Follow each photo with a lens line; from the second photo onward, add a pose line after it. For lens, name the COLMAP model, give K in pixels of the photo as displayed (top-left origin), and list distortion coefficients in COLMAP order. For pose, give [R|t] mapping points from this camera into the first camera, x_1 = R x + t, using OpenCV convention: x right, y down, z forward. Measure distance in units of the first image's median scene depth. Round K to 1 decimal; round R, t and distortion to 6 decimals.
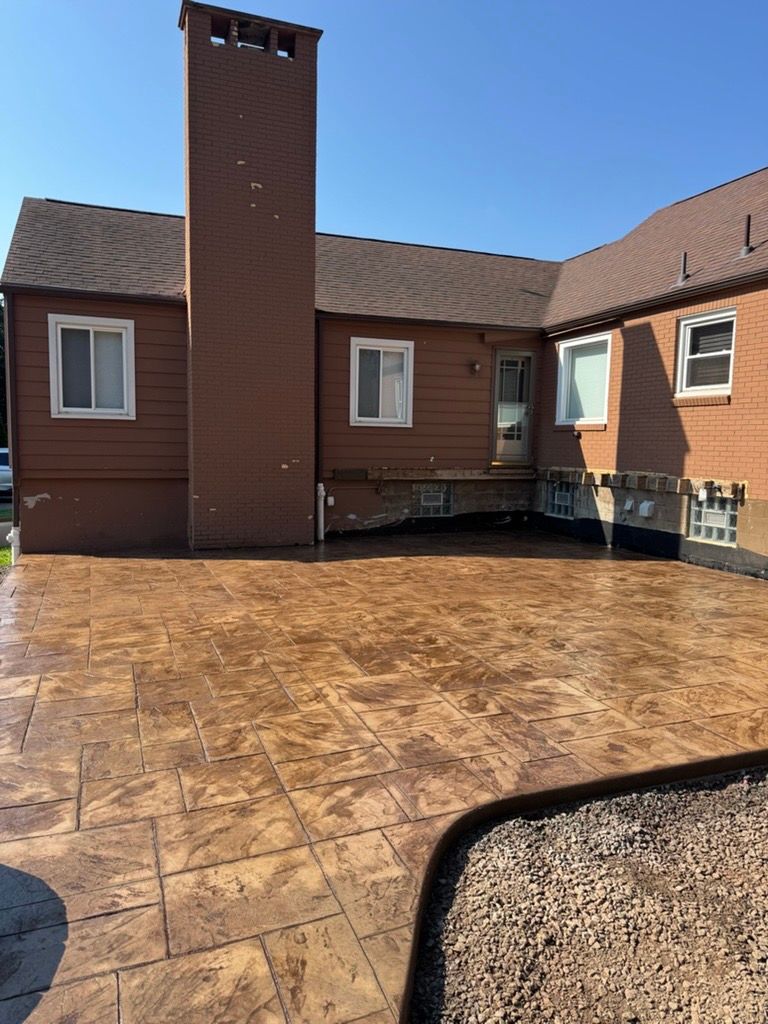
lens RADIAL K [[719.8, 0, 384.0], [0, 719.8, 512.0], [0, 0, 1]] dist [0.077401, -0.121197]
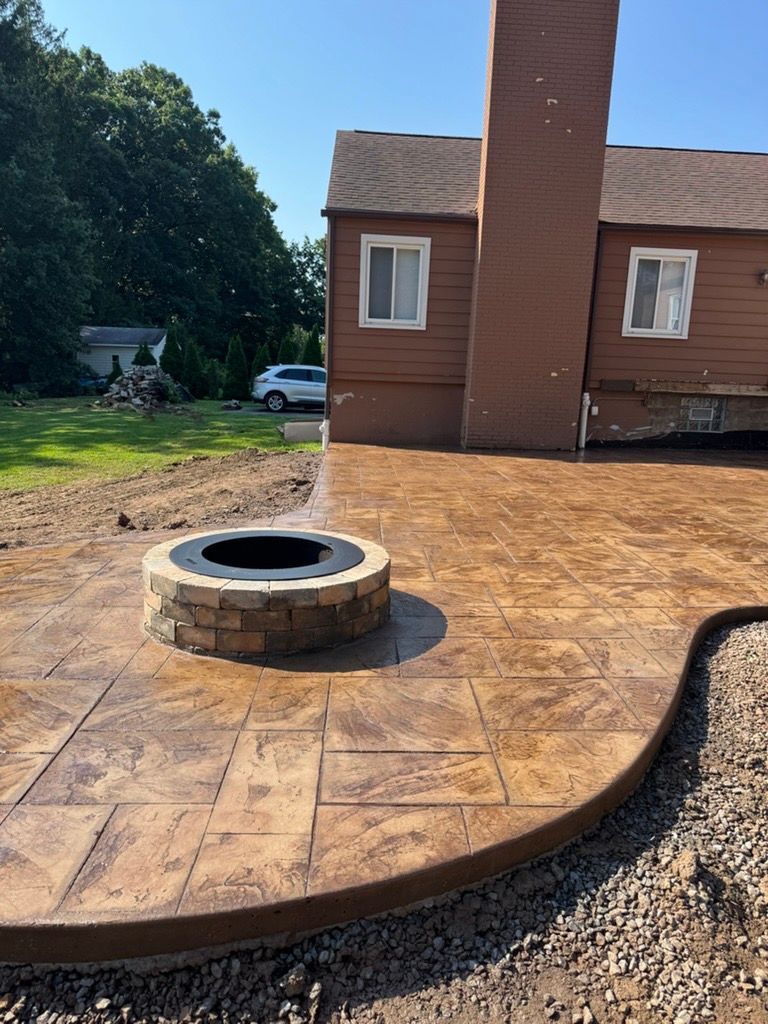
lens RADIAL K [[716.5, 0, 384.0], [0, 716.5, 512.0], [0, 0, 1]] dist [0.172502, -0.356868]
pose [[0.945532, 0.085315, -0.314151, -0.023435], [-0.056013, 0.993292, 0.101165, 0.049240], [0.320675, -0.078058, 0.943968, -0.124805]]
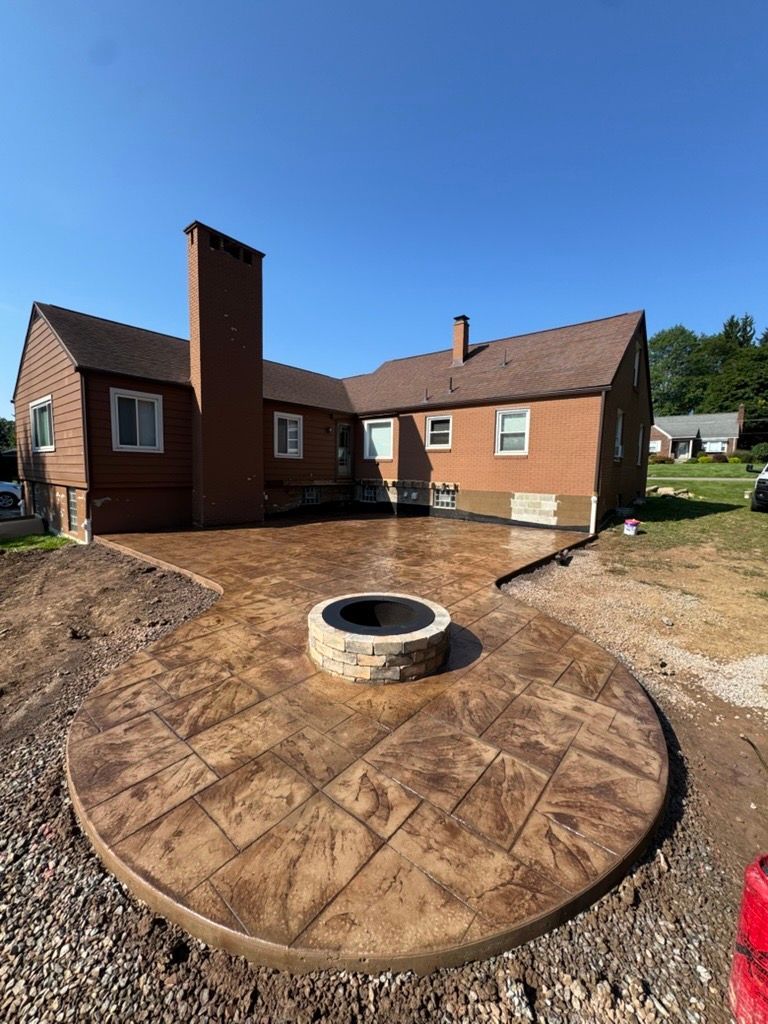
lens RADIAL K [[405.9, 0, 385.8], [0, 405.9, 512.8], [0, 0, 1]] dist [-0.001210, -0.000316]
pose [[0.872602, -0.049762, 0.485891, -0.380696], [0.041343, 0.998752, 0.028038, 0.010488], [-0.486680, -0.004378, 0.873570, -0.108551]]
